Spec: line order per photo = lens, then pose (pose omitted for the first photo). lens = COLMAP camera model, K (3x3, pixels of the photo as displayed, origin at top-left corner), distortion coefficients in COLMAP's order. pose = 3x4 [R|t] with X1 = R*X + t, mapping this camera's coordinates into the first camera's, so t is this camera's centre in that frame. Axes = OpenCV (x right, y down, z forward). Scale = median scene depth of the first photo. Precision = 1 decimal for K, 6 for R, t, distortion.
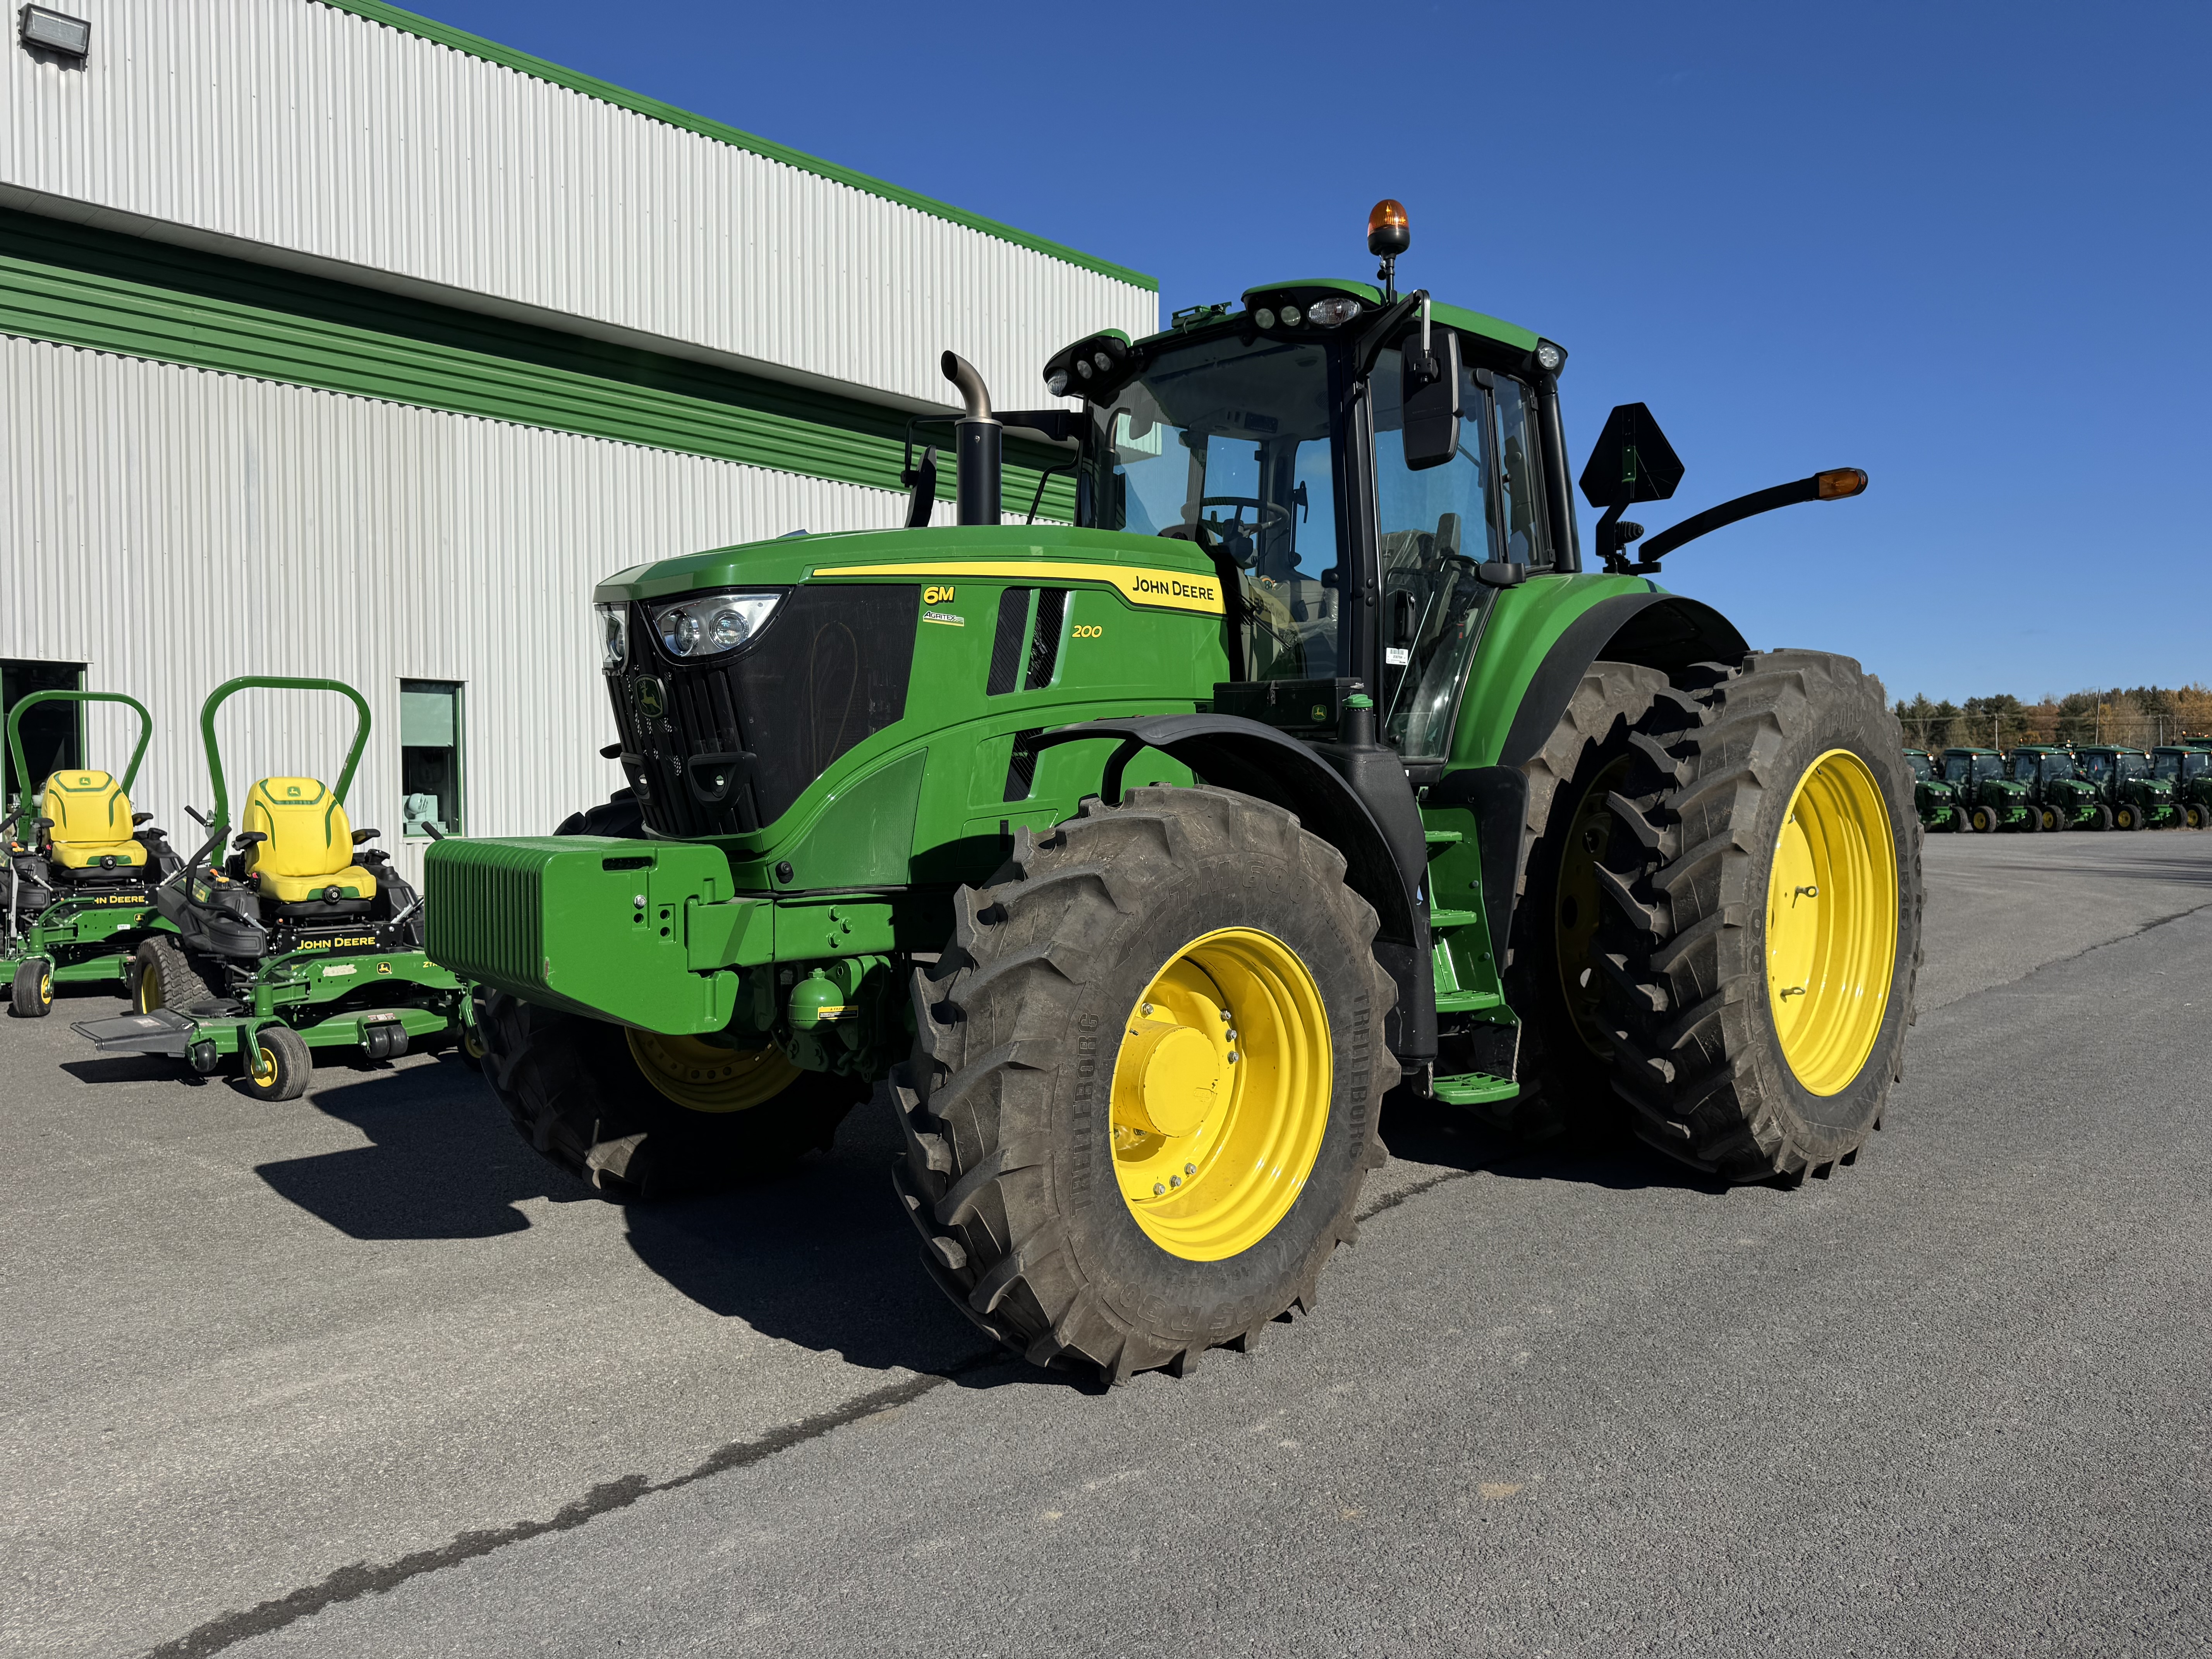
lens RADIAL K [[1540.1, 0, 1121.4], [0, 1540.1, 771.4], [0, 0, 1]] dist [0.095734, 0.000595]
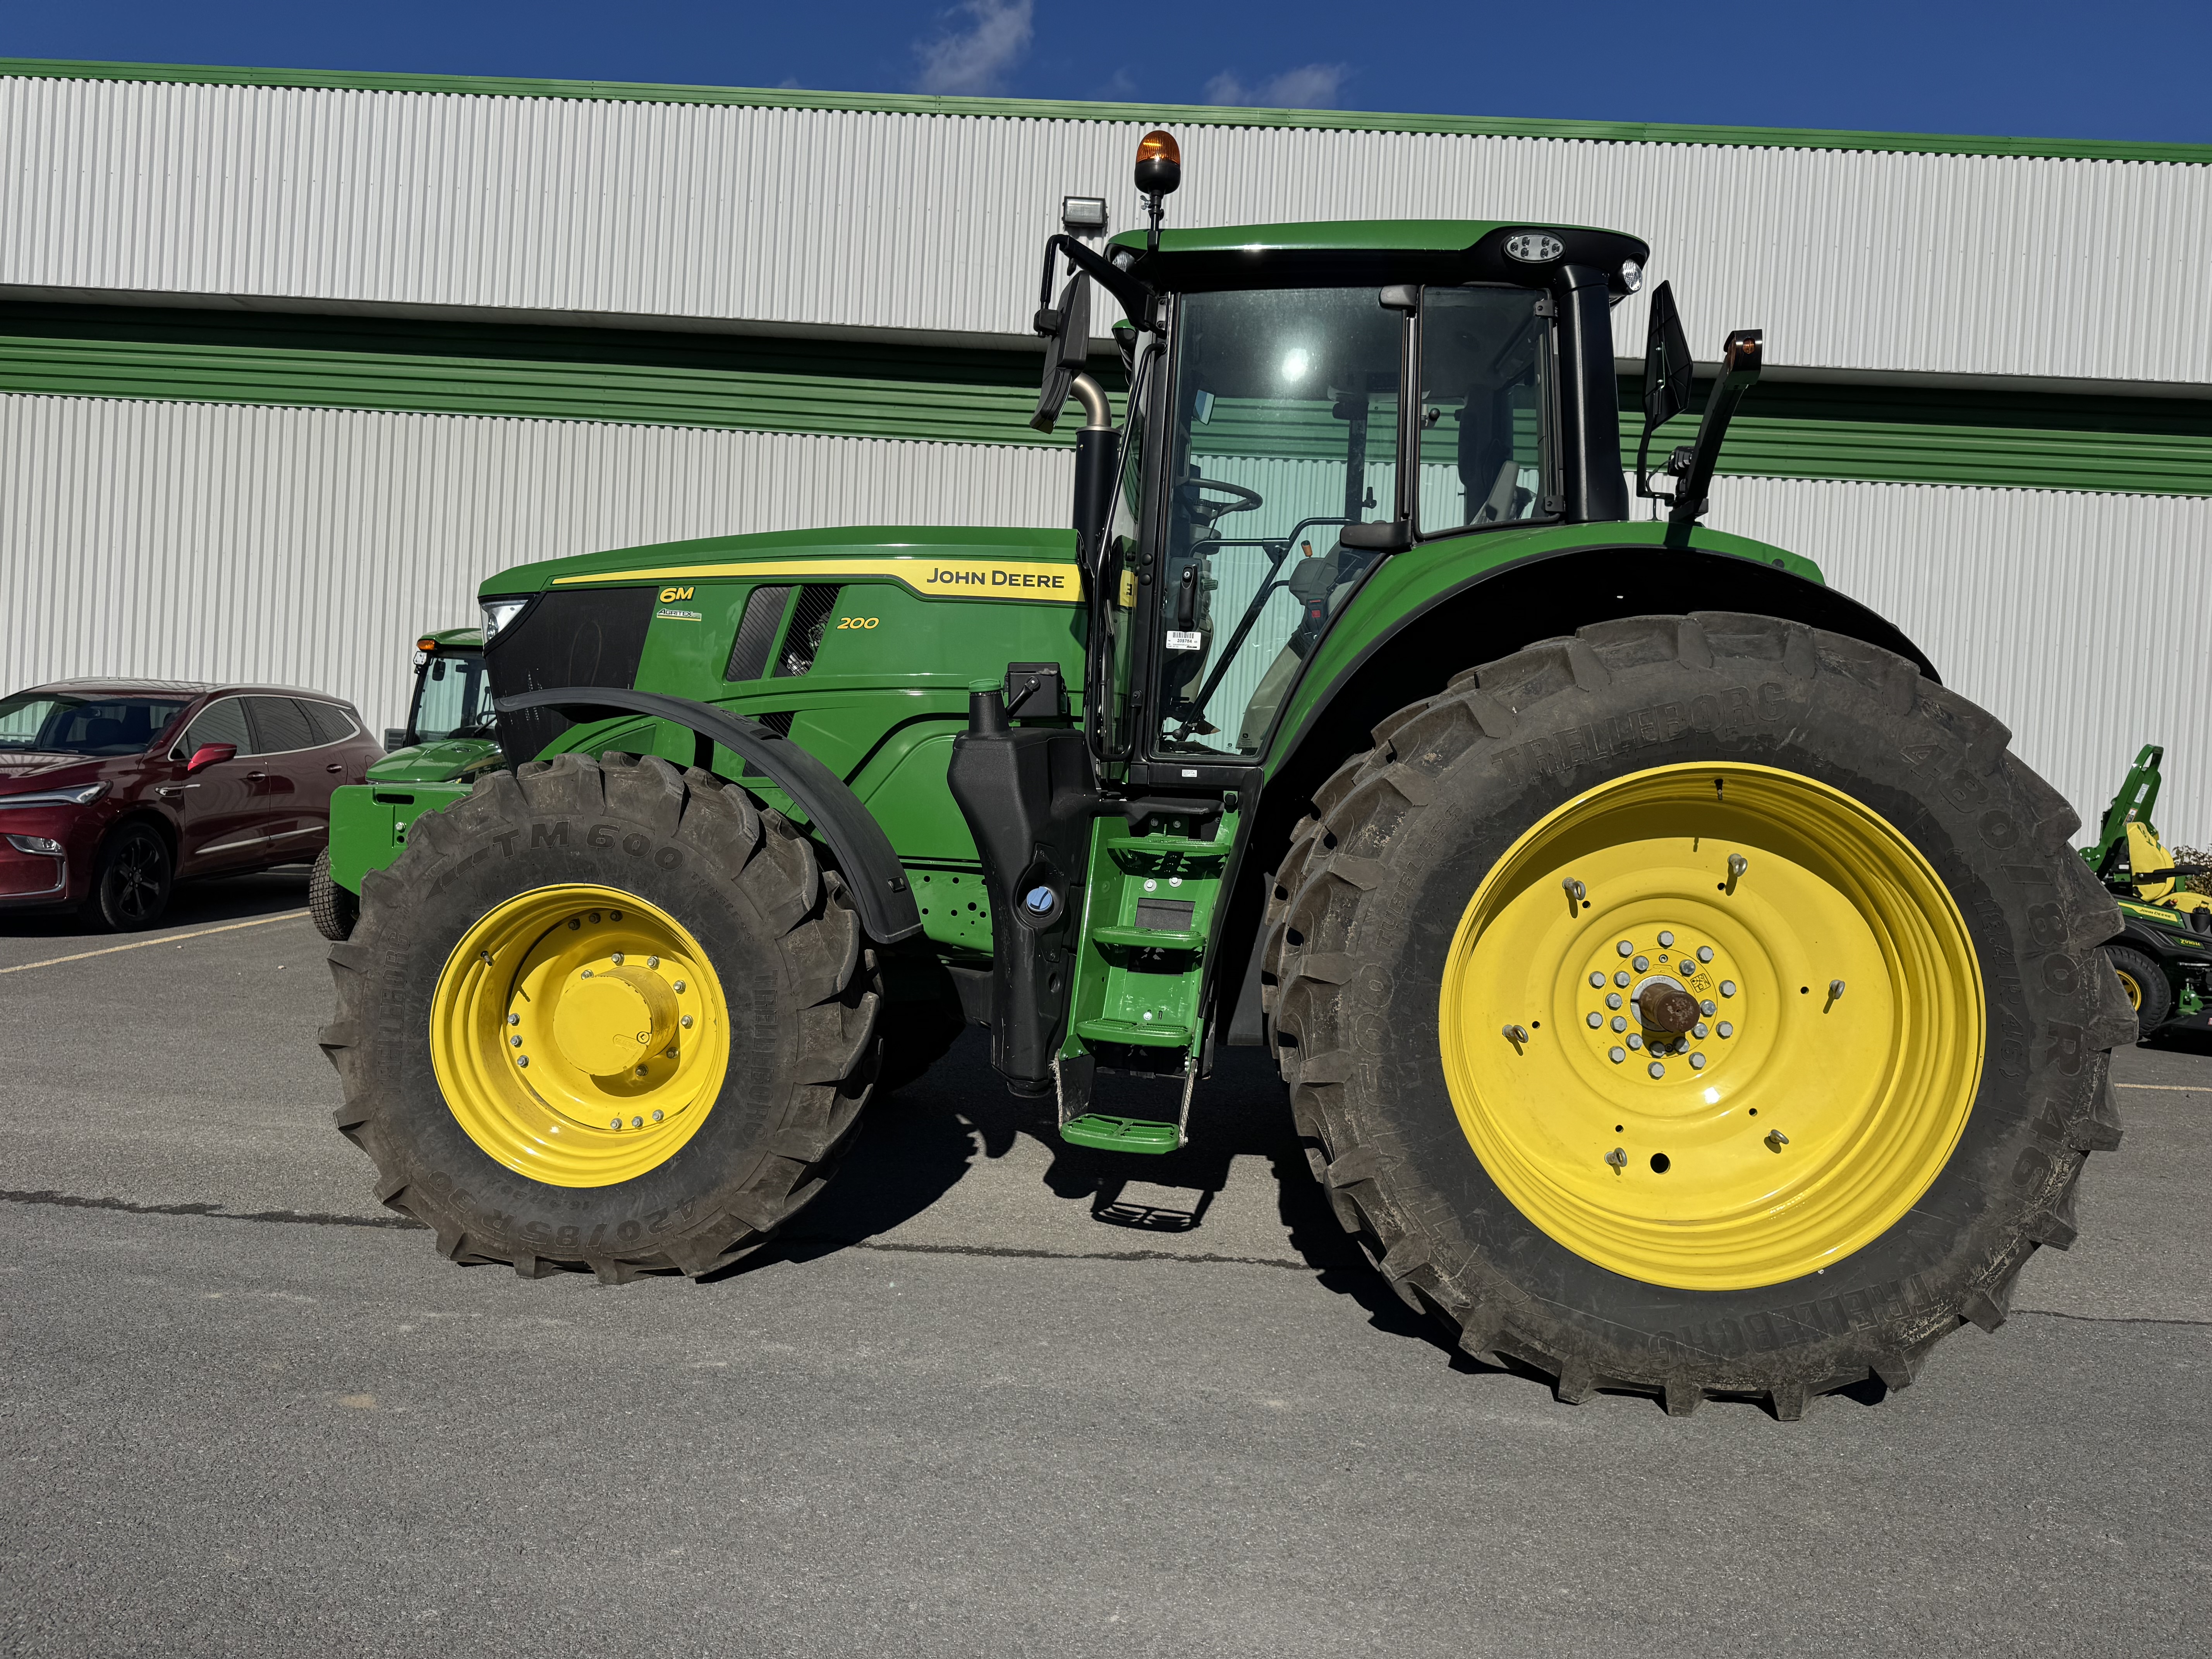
lens RADIAL K [[1540.1, 0, 1136.9], [0, 1540.1, 775.5], [0, 0, 1]] dist [0.095734, 0.000595]
pose [[0.645423, 0.035869, -0.762983, 1.041568], [-0.052004, 0.998642, 0.002956, 0.001049], [0.762053, 0.037770, 0.646412, 0.522300]]
